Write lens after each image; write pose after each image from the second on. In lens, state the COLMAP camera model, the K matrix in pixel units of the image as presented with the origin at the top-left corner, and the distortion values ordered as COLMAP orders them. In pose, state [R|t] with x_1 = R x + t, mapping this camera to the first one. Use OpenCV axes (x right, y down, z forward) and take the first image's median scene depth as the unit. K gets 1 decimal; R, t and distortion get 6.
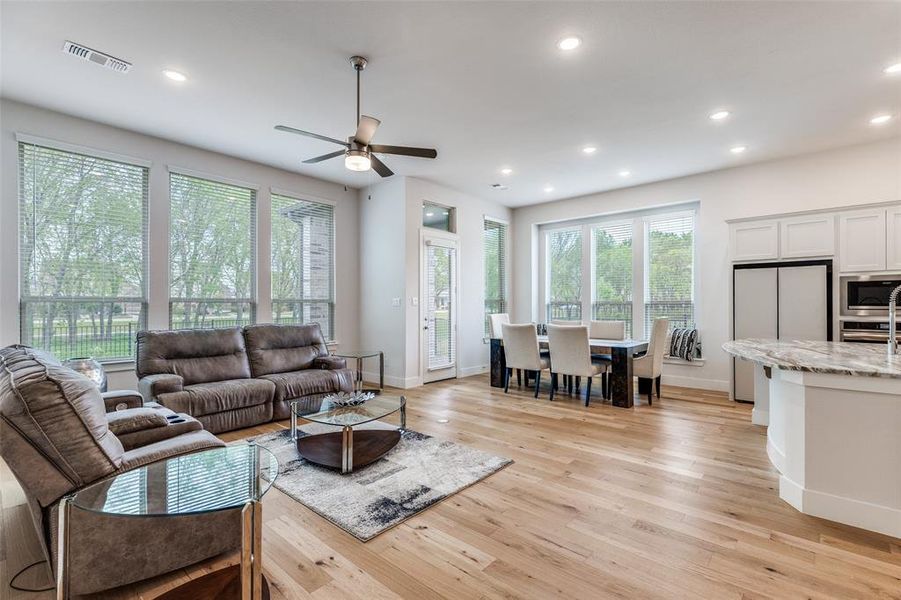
lens RADIAL K [[409.2, 0, 458.5], [0, 409.2, 303.2], [0, 0, 1]] dist [0.007418, 0.000112]
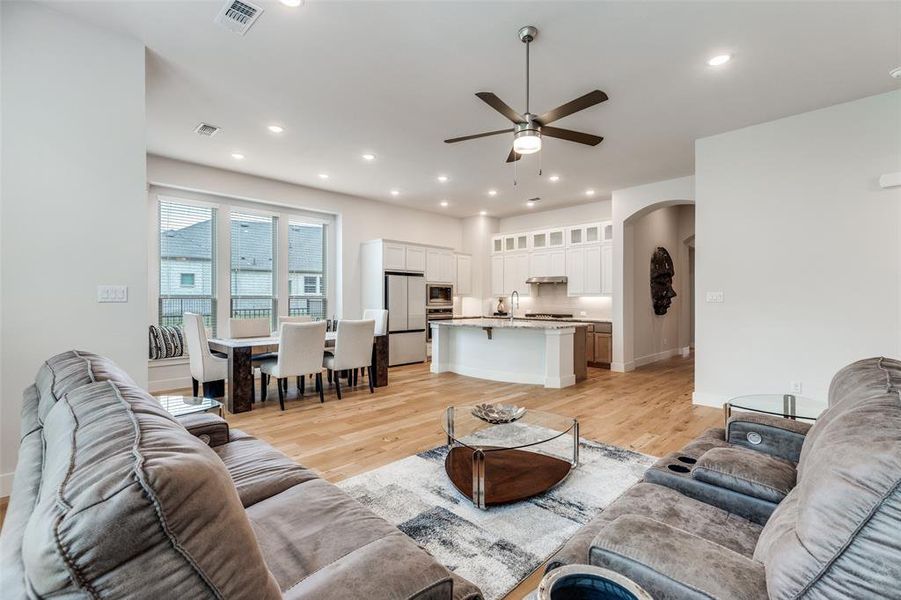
lens RADIAL K [[409.2, 0, 454.7], [0, 409.2, 291.8], [0, 0, 1]] dist [0.007418, 0.000112]
pose [[0.065029, 0.019019, 0.997702, -0.813109], [-0.005877, 0.999808, -0.018676, 0.001461], [-0.997866, -0.004649, 0.065128, 0.761912]]
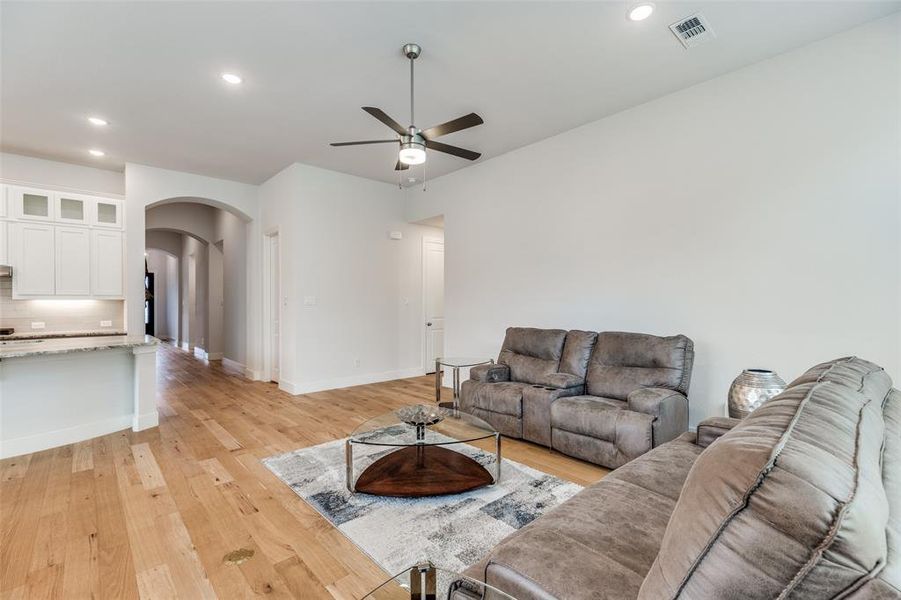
lens RADIAL K [[409.2, 0, 454.7], [0, 409.2, 298.8], [0, 0, 1]] dist [0.007418, 0.000112]
pose [[-0.993105, 0.005899, 0.117080, -0.316021], [0.004770, 0.999939, -0.009916, 0.001404], [-0.117132, -0.009289, -0.993073, 1.345500]]
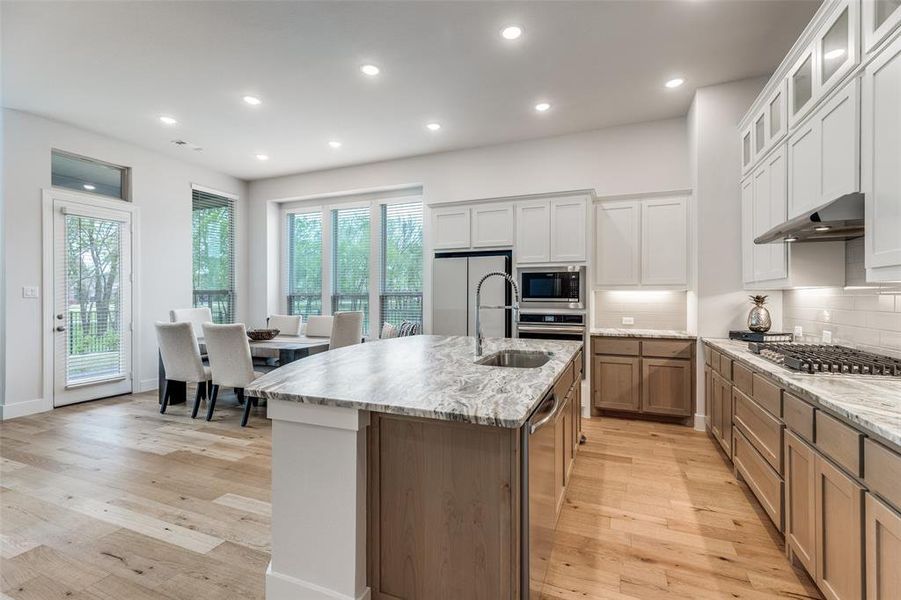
lens RADIAL K [[409.2, 0, 455.3], [0, 409.2, 295.1], [0, 0, 1]] dist [0.007418, 0.000112]
pose [[0.946911, -0.000039, 0.321495, 0.476620], [-0.000905, 0.999996, 0.002788, -0.002961], [-0.321493, -0.002931, 0.946907, 0.135432]]
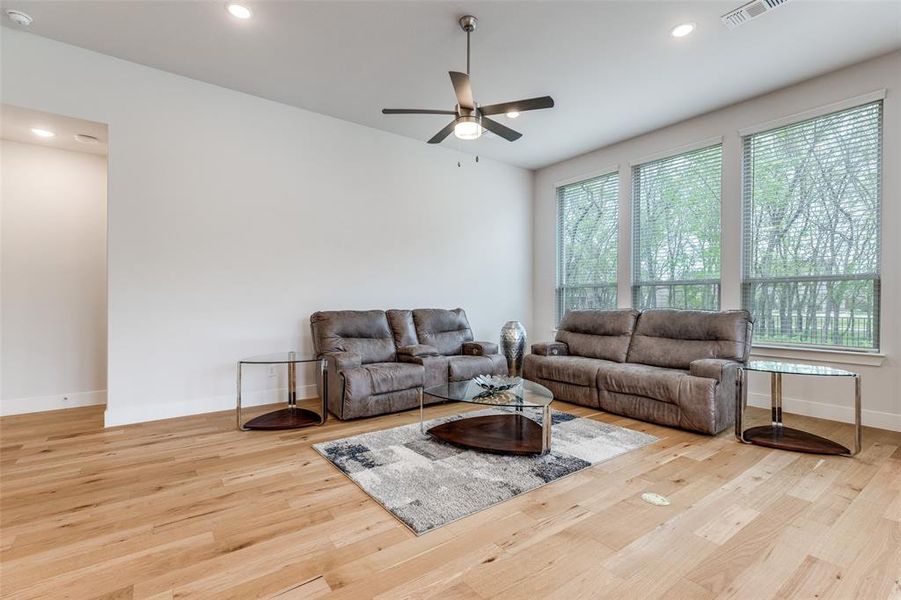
lens RADIAL K [[413.1, 0, 457.6], [0, 413.1, 296.7], [0, 0, 1]] dist [0.000664, -0.000118]
pose [[-0.202649, -0.012628, -0.979170, 0.478668], [0.001541, 0.999911, -0.013215, 0.043144], [0.979250, -0.004187, -0.202612, 0.810299]]
